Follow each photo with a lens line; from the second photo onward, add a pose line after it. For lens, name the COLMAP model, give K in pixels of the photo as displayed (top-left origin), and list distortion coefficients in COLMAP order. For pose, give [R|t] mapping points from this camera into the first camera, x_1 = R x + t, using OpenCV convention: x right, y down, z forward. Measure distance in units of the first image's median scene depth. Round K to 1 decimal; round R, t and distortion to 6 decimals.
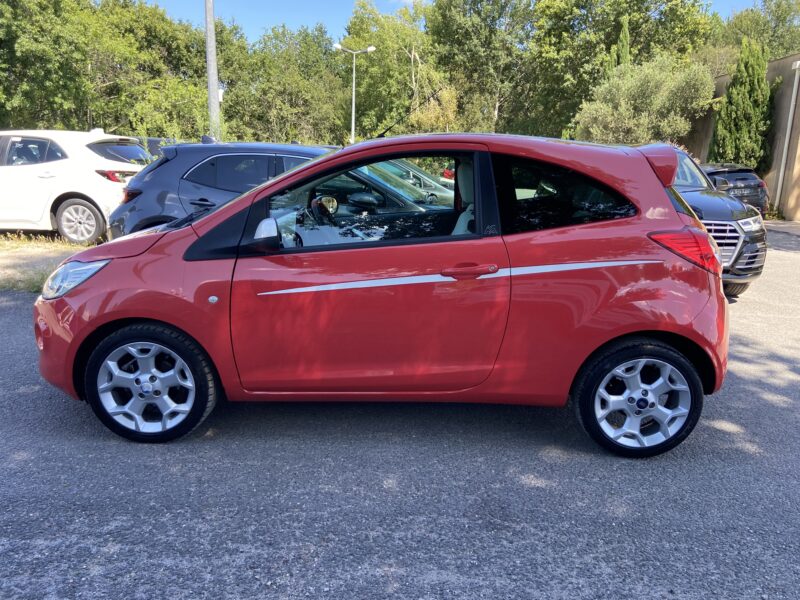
lens RADIAL K [[608.9, 0, 412.1], [0, 608.9, 300.0], [0, 0, 1]] dist [0.100929, -0.128717]
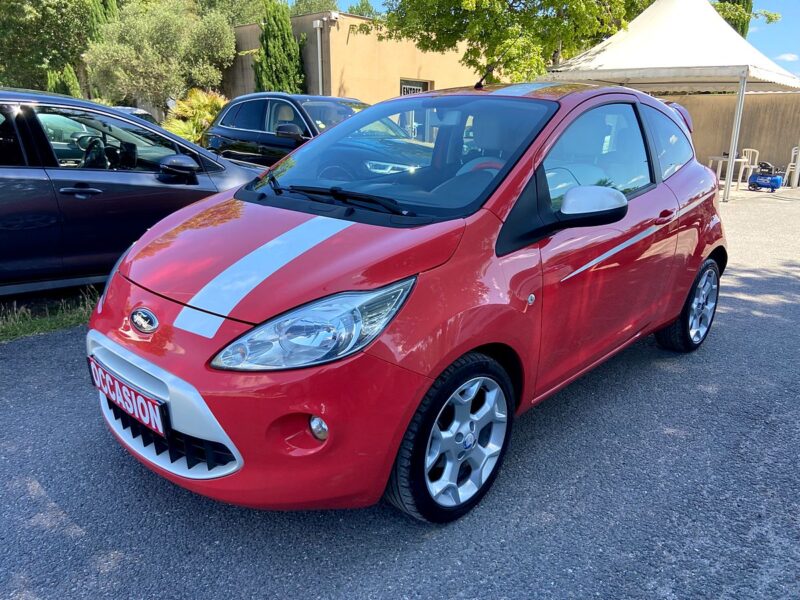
lens RADIAL K [[608.9, 0, 412.1], [0, 608.9, 300.0], [0, 0, 1]] dist [0.100929, -0.128717]
pose [[0.674091, -0.218568, 0.705570, -0.162314], [0.163173, 0.975683, 0.146349, -0.022988], [-0.720400, 0.016477, 0.693363, 0.094864]]
